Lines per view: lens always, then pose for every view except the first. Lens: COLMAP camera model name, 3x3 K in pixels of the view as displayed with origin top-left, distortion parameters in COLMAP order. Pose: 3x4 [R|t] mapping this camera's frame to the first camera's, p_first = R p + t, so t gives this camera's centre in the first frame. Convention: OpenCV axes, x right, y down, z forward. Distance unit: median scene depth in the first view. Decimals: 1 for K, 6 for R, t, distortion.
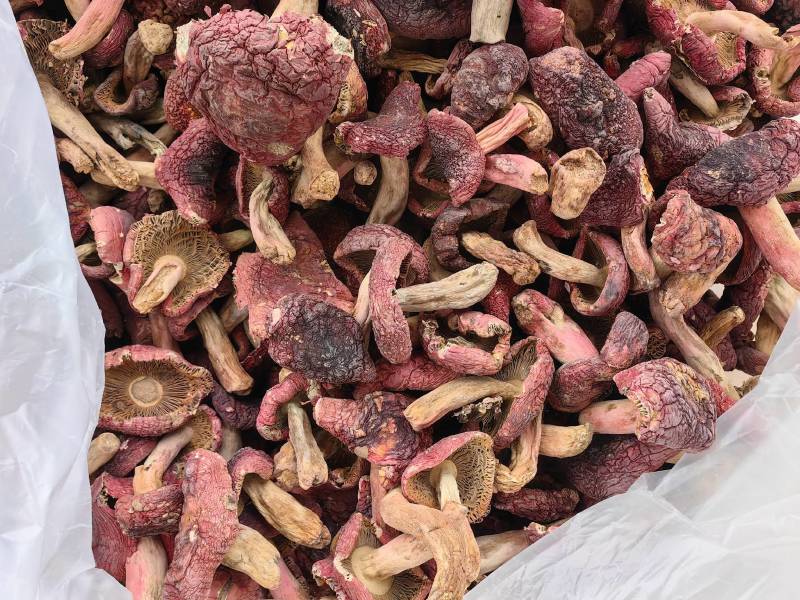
lens RADIAL K [[744.5, 0, 400.0], [0, 744.5, 300.0], [0, 0, 1]] dist [-0.011640, -0.022519]
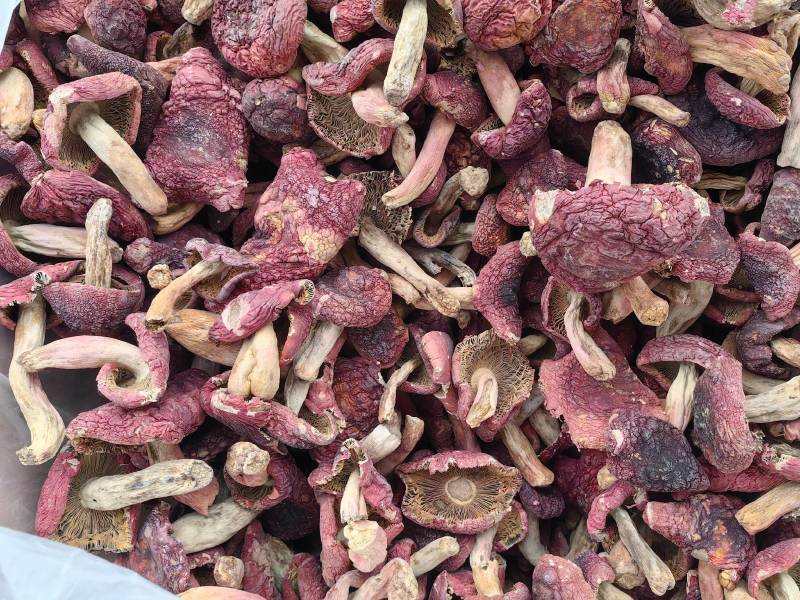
lens RADIAL K [[744.5, 0, 400.0], [0, 744.5, 300.0], [0, 0, 1]] dist [-0.011640, -0.022519]
pose [[0.990717, -0.059138, -0.122403, -0.312741], [0.059331, 0.998236, -0.002073, -0.180059], [0.122309, -0.005208, 0.992478, -0.115460]]
